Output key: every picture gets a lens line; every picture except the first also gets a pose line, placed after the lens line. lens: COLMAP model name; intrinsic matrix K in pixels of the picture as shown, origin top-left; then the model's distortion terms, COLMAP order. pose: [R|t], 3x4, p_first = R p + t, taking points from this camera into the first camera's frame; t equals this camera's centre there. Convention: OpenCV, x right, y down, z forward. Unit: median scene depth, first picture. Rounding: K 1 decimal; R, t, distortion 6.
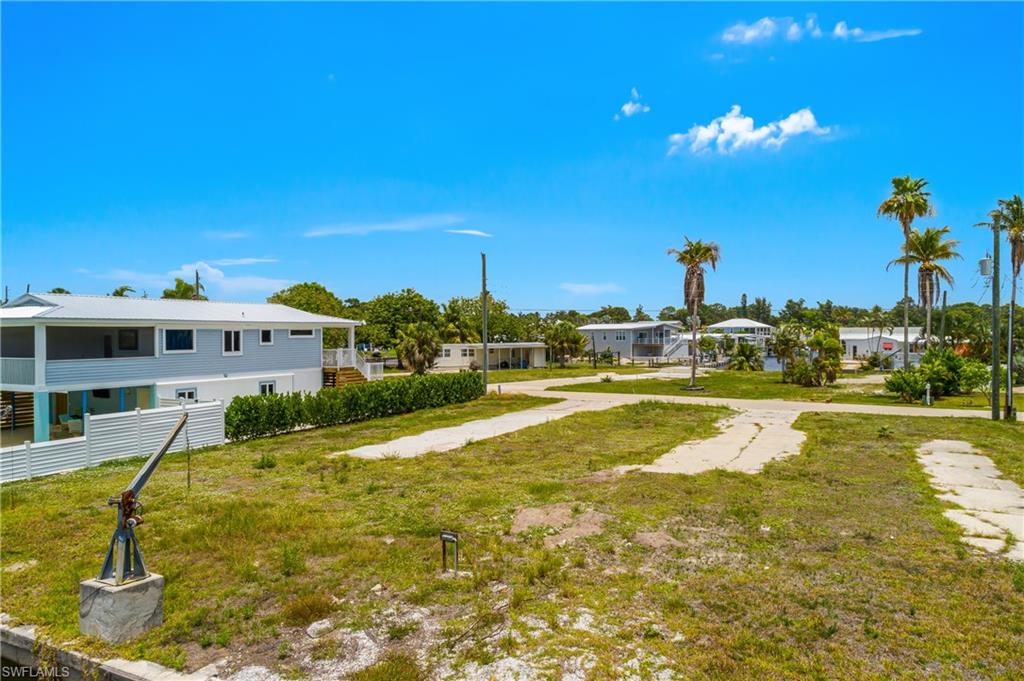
lens RADIAL K [[684.1, 0, 514.7], [0, 684.1, 340.8], [0, 0, 1]] dist [-0.012133, 0.009922]
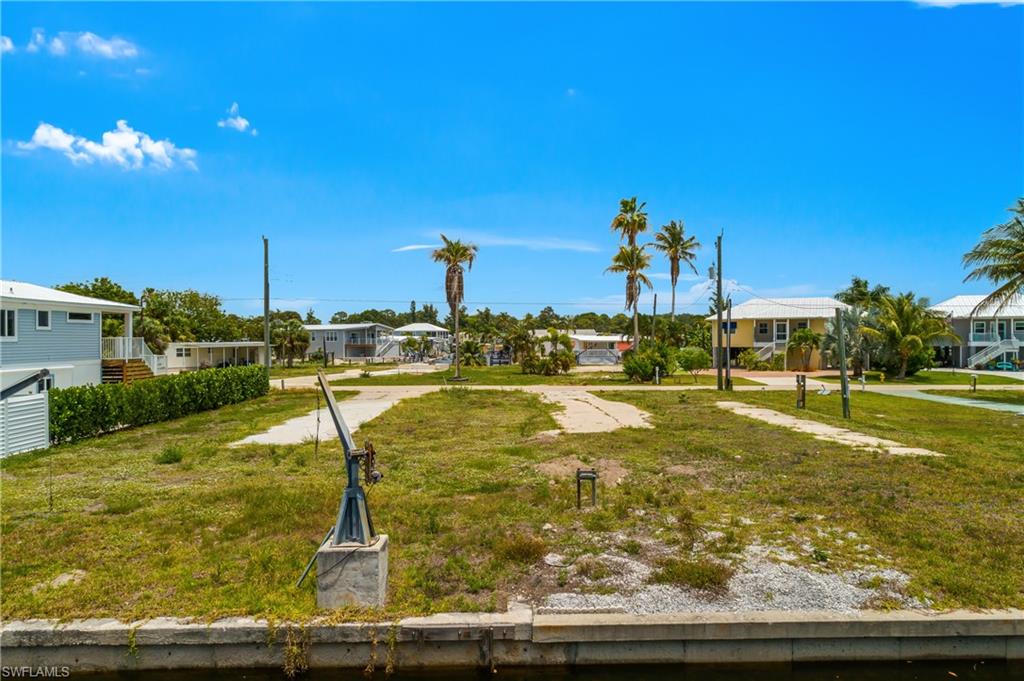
lens RADIAL K [[684.1, 0, 514.7], [0, 684.1, 340.8], [0, 0, 1]] dist [-0.012133, 0.009922]
pose [[0.879838, -0.002120, 0.475270, -0.232922], [0.007055, 0.999938, -0.008601, 0.027039], [-0.475222, 0.010921, 0.879798, 0.031790]]
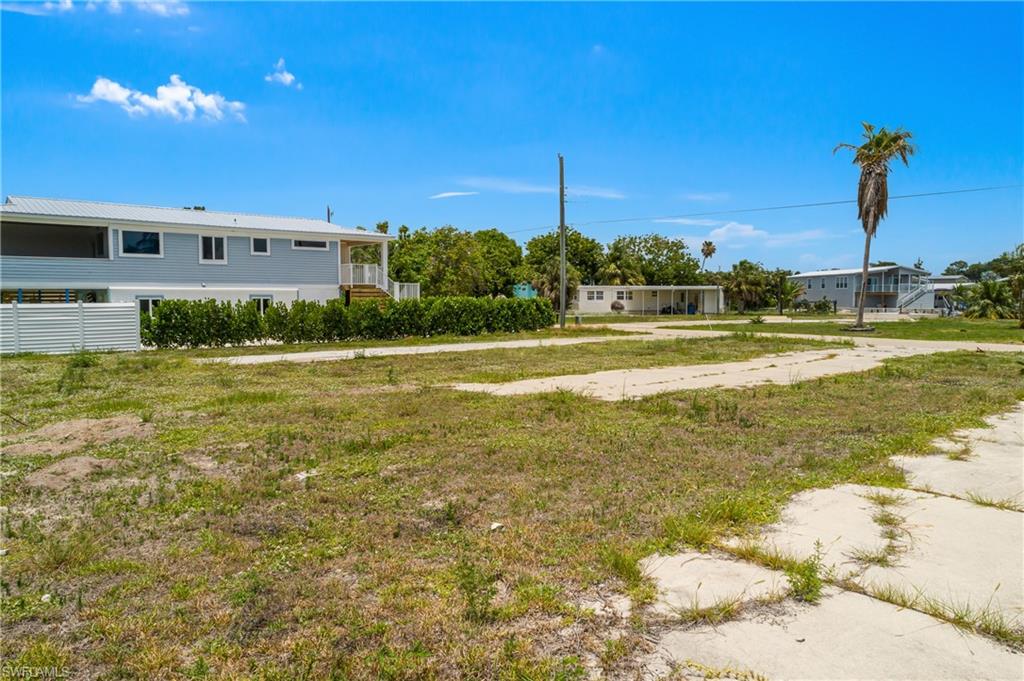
lens RADIAL K [[684.1, 0, 514.7], [0, 684.1, 340.8], [0, 0, 1]] dist [-0.012133, 0.009922]
pose [[0.931150, 0.024592, -0.363807, 0.255947], [-0.005875, 0.998605, 0.052466, 0.063459], [0.364590, -0.046717, 0.929996, 0.249385]]
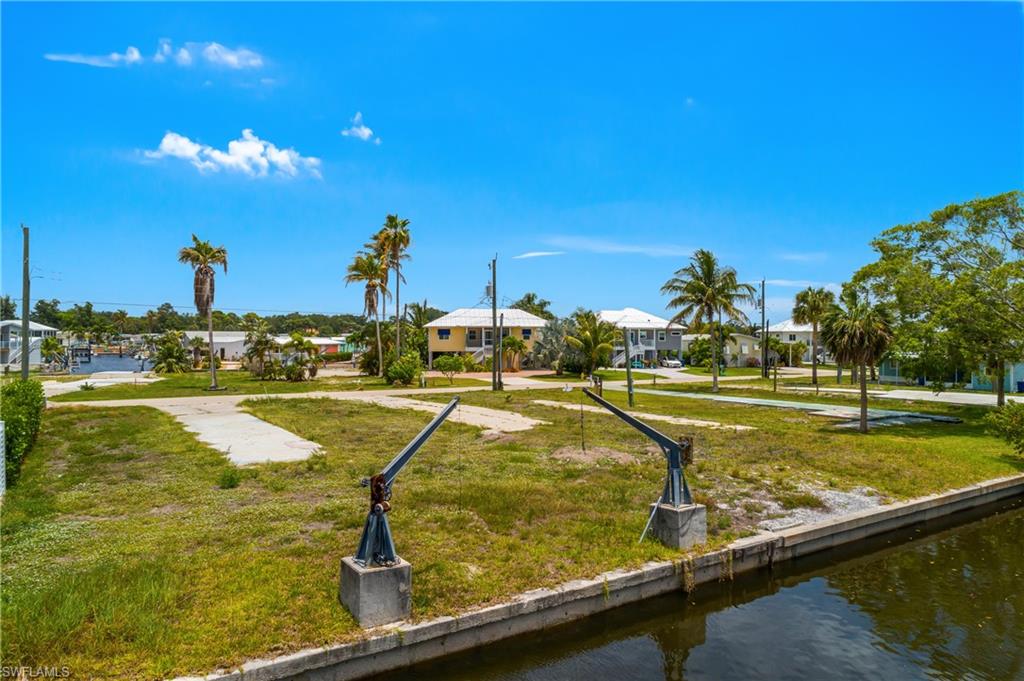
lens RADIAL K [[684.1, 0, 514.7], [0, 684.1, 340.8], [0, 0, 1]] dist [-0.012133, 0.009922]
pose [[0.497811, -0.000246, 0.867285, -0.539574], [0.007249, 0.999966, -0.003877, 0.009033], [-0.867255, 0.008217, 0.497796, 0.173789]]
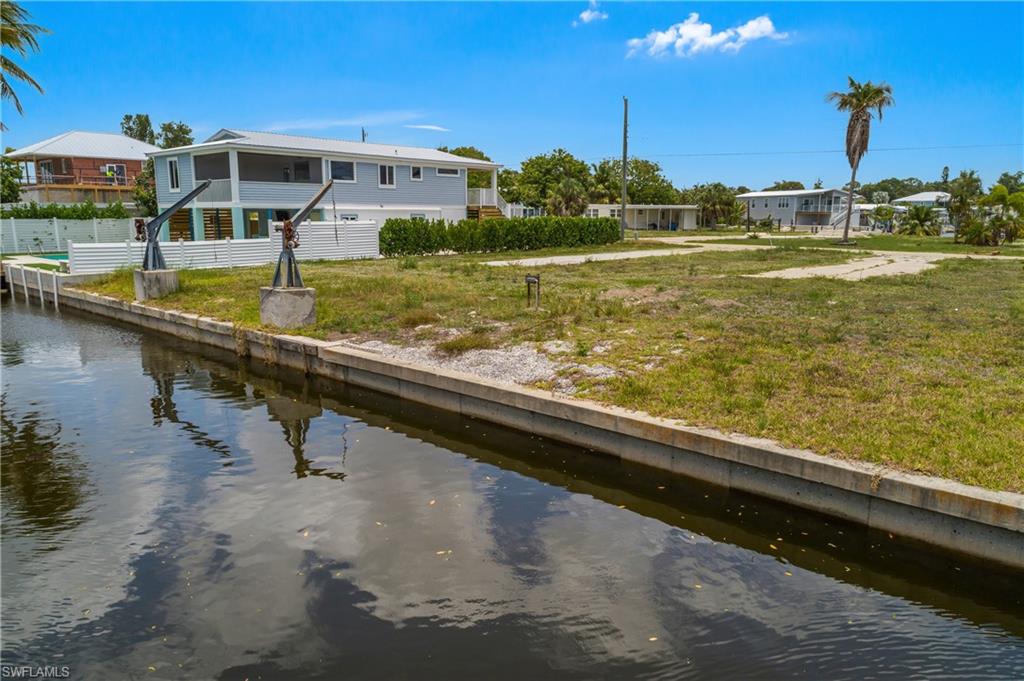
lens RADIAL K [[684.1, 0, 514.7], [0, 684.1, 340.8], [0, 0, 1]] dist [-0.012133, 0.009922]
pose [[0.972577, 0.053017, -0.226457, 0.050291], [-0.013084, 0.984602, 0.174319, 0.059965], [0.232211, -0.166576, 0.958296, -0.060658]]
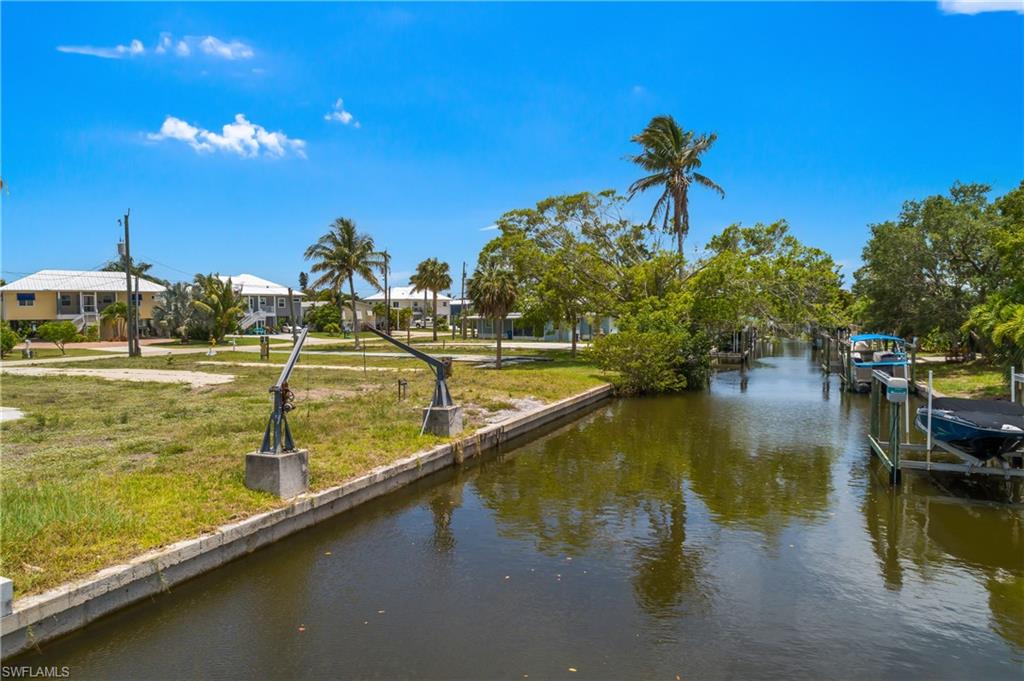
lens RADIAL K [[678.7, 0, 513.2], [0, 678.7, 365.7], [0, 0, 1]] dist [-0.010055, -0.001858]
pose [[-0.067039, -0.080112, 0.994529, -0.676602], [0.014483, 0.996588, 0.081254, 0.027404], [-0.997645, 0.019851, -0.065650, 0.265076]]
